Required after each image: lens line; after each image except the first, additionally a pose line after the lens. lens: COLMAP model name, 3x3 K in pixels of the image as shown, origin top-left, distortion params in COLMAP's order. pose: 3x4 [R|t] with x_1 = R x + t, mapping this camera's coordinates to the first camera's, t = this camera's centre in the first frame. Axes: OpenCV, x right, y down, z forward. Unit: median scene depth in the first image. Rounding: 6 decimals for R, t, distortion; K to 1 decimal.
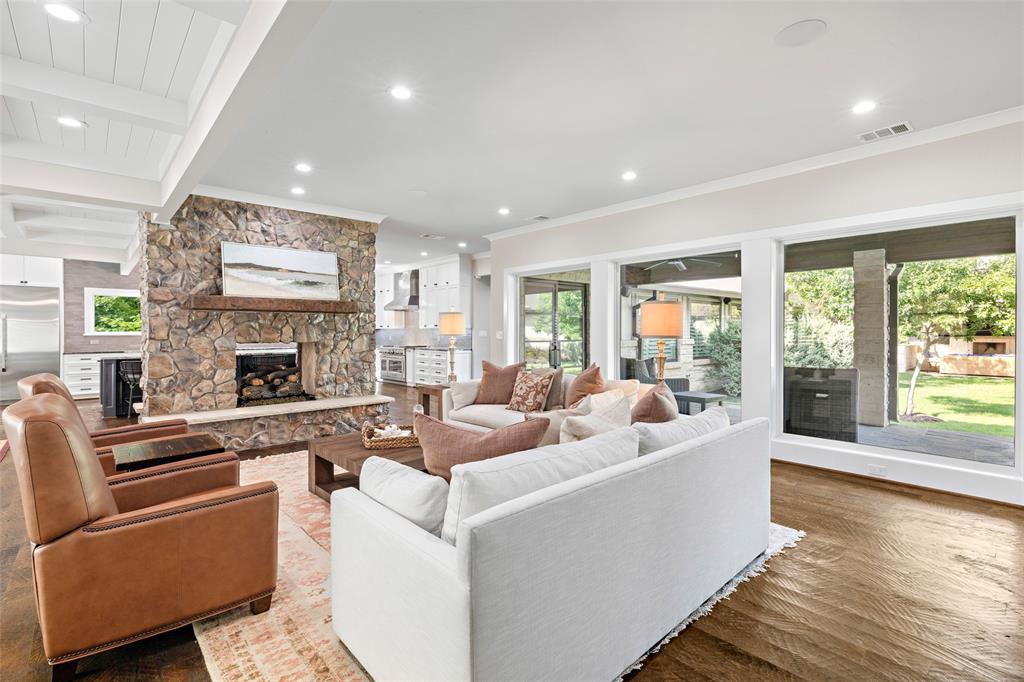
lens RADIAL K [[468.6, 0, 509.5], [0, 468.6, 335.1], [0, 0, 1]] dist [0.007371, -0.001283]
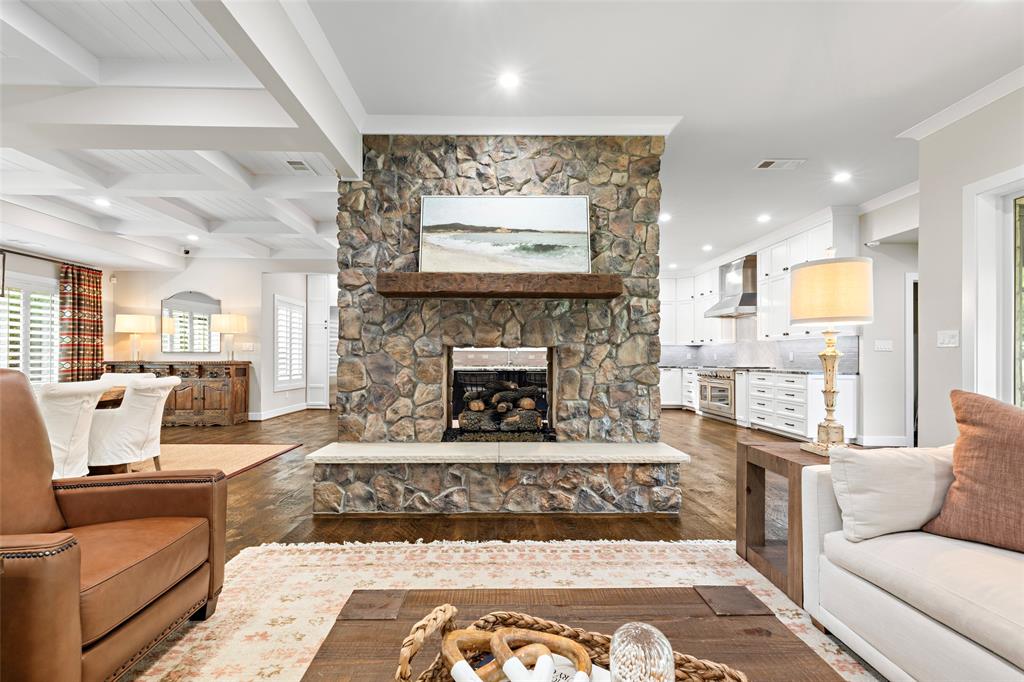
lens RADIAL K [[468.6, 0, 504.5], [0, 468.6, 350.6], [0, 0, 1]] dist [0.007371, -0.001283]
pose [[0.766172, -0.003427, -0.642626, -0.078795], [-0.011537, 0.999751, -0.019087, 0.034696], [0.642532, 0.022038, 0.765942, 0.526181]]
